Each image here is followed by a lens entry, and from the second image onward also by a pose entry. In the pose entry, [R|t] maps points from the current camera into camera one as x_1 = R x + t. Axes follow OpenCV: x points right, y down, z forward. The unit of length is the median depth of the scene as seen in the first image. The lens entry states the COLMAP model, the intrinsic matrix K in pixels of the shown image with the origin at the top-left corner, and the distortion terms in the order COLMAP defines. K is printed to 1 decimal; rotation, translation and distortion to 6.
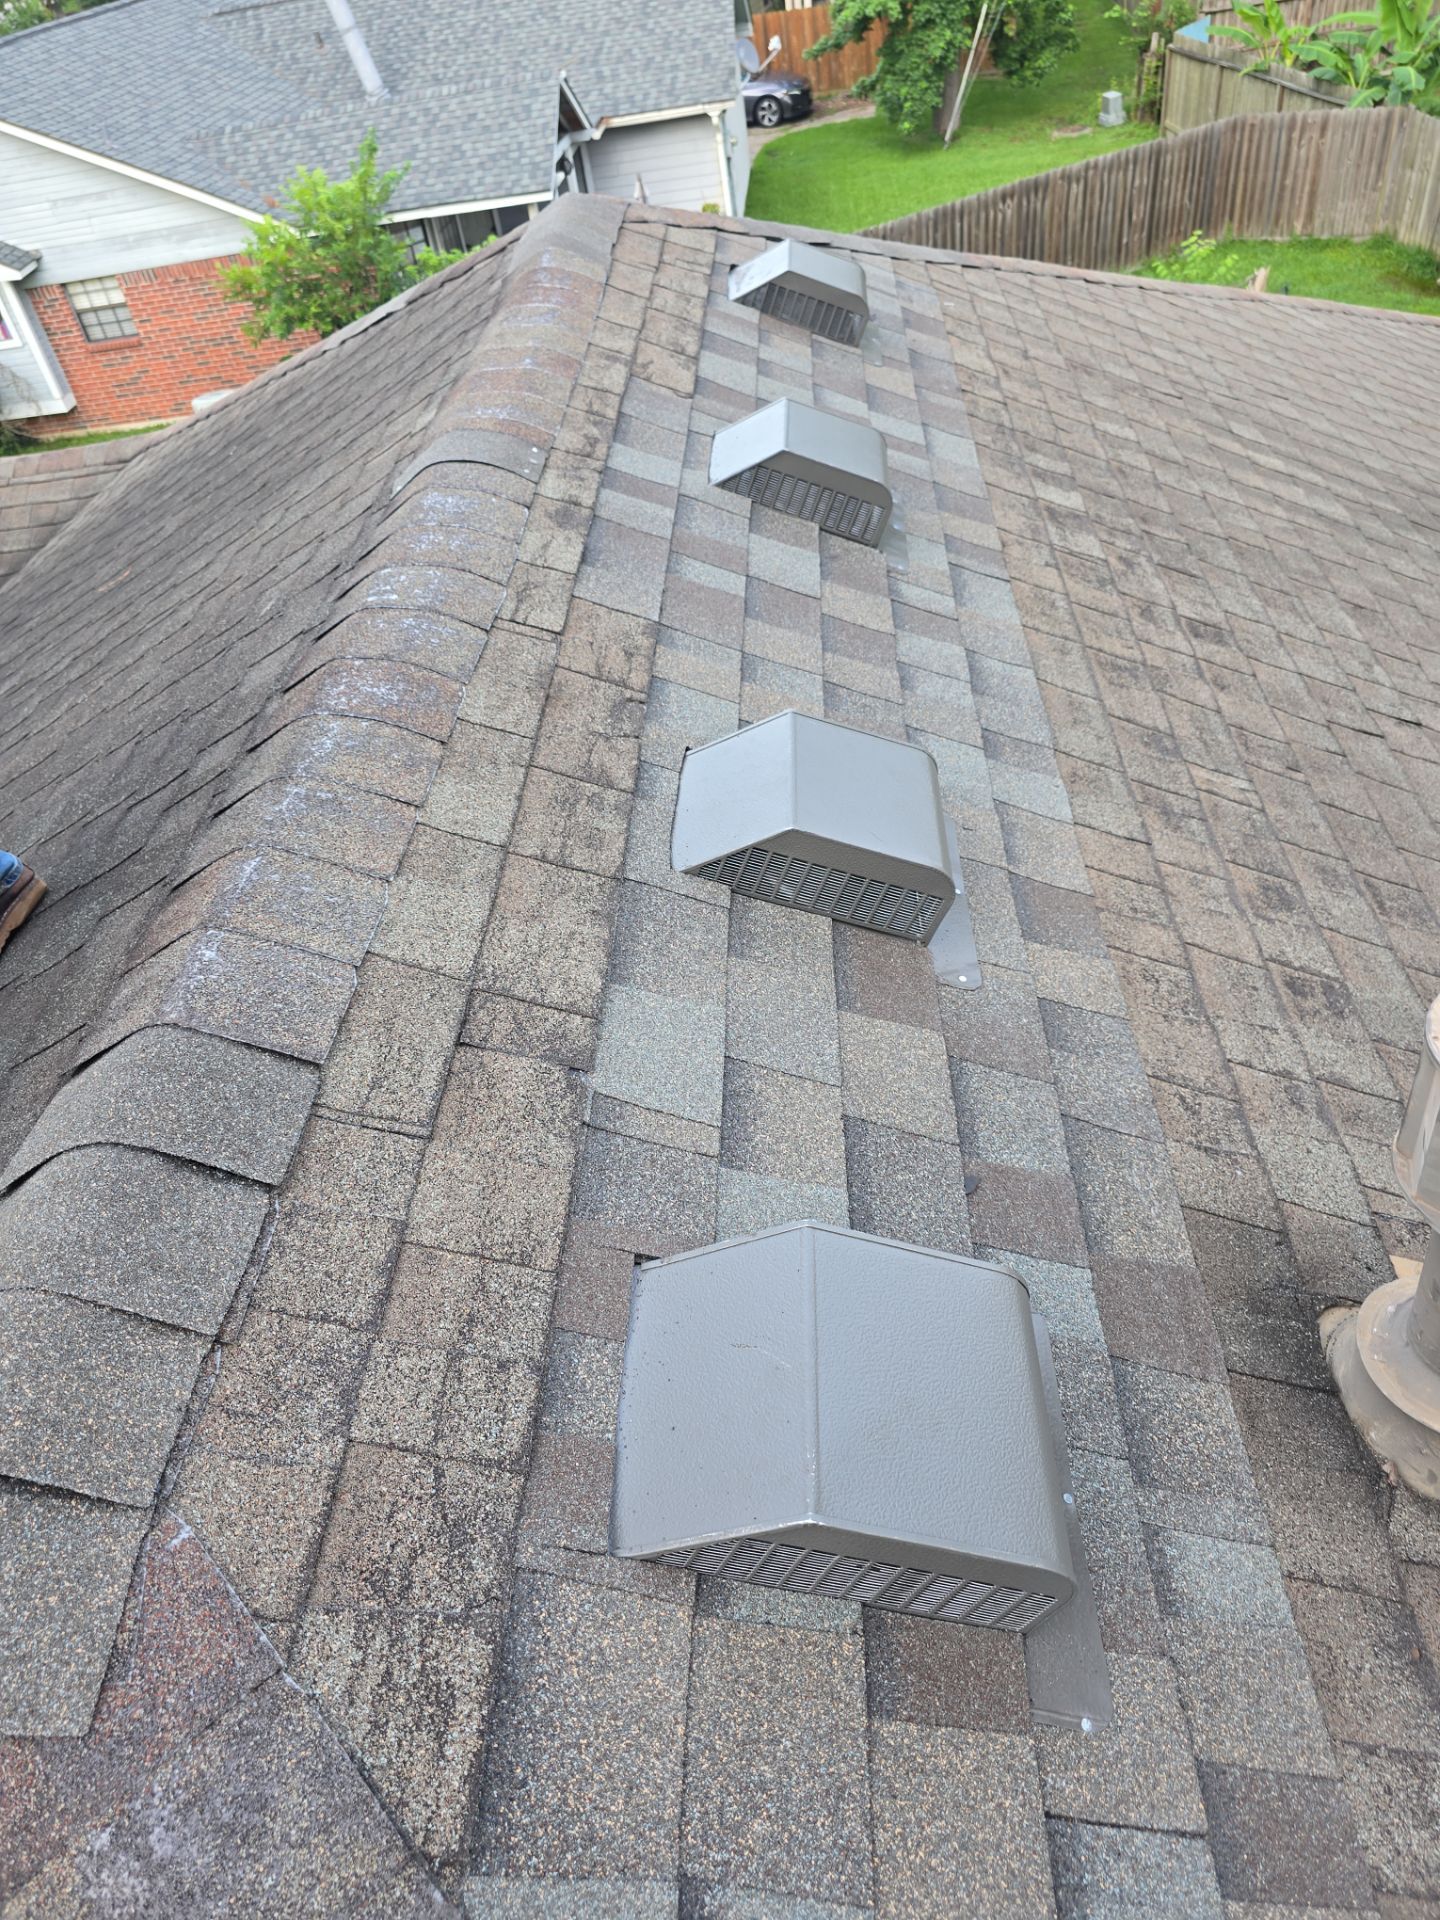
lens RADIAL K [[1318.4, 0, 720.0], [0, 1318.4, 960.0], [0, 0, 1]] dist [0.049628, -0.046537]
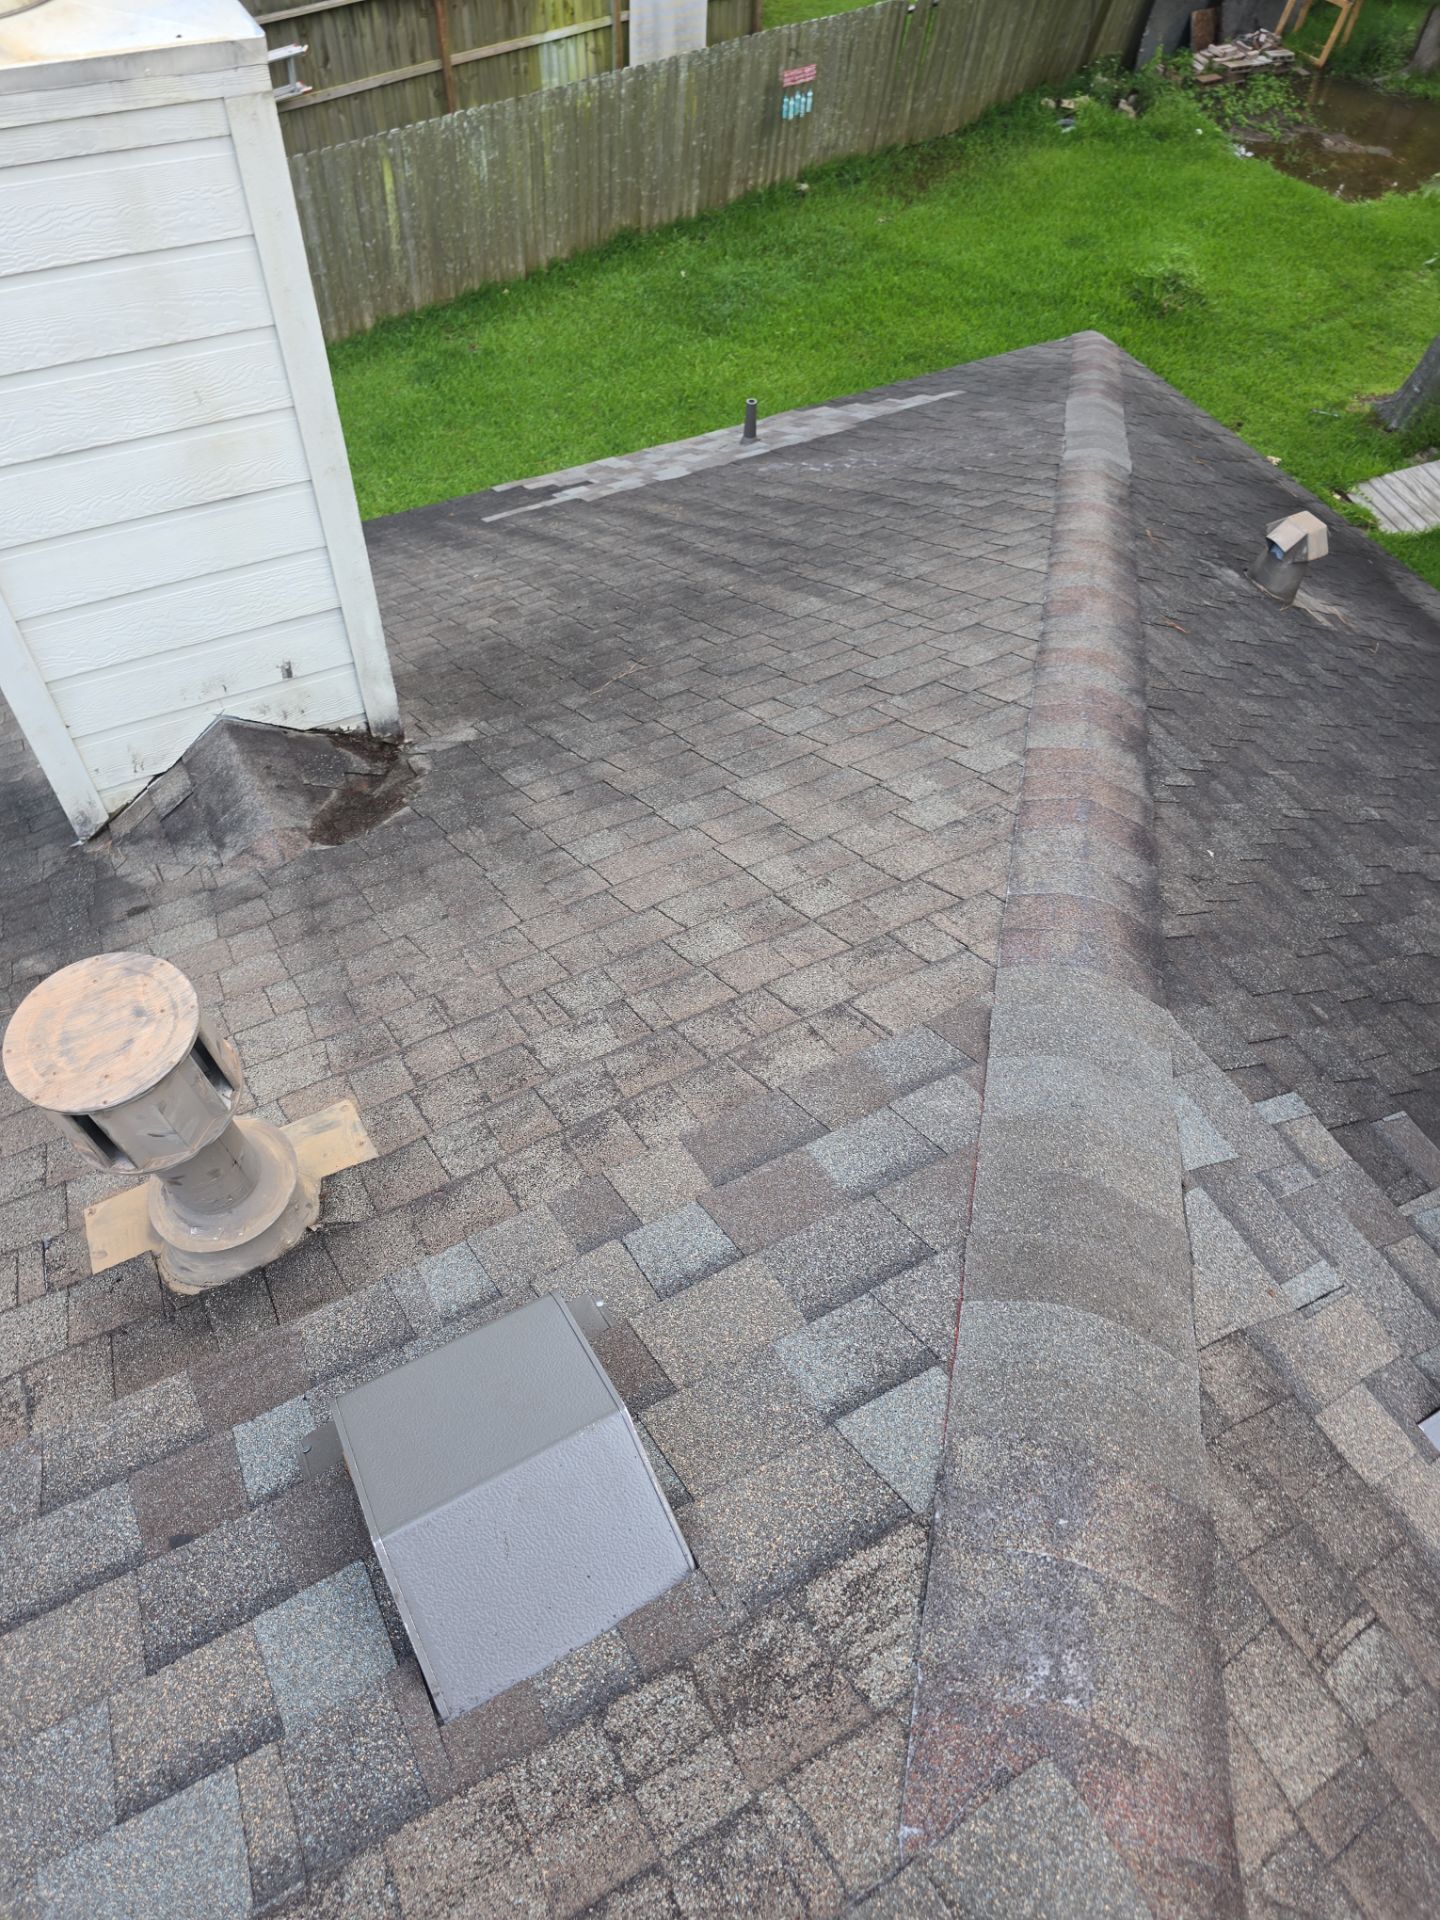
lens RADIAL K [[1318.4, 0, 720.0], [0, 1318.4, 960.0], [0, 0, 1]] dist [0.049628, -0.046537]
pose [[-0.522879, -0.617795, 0.587305, -0.515288], [0.574616, 0.253450, 0.778190, -0.736301], [-0.629614, 0.744374, 0.222471, 0.270863]]
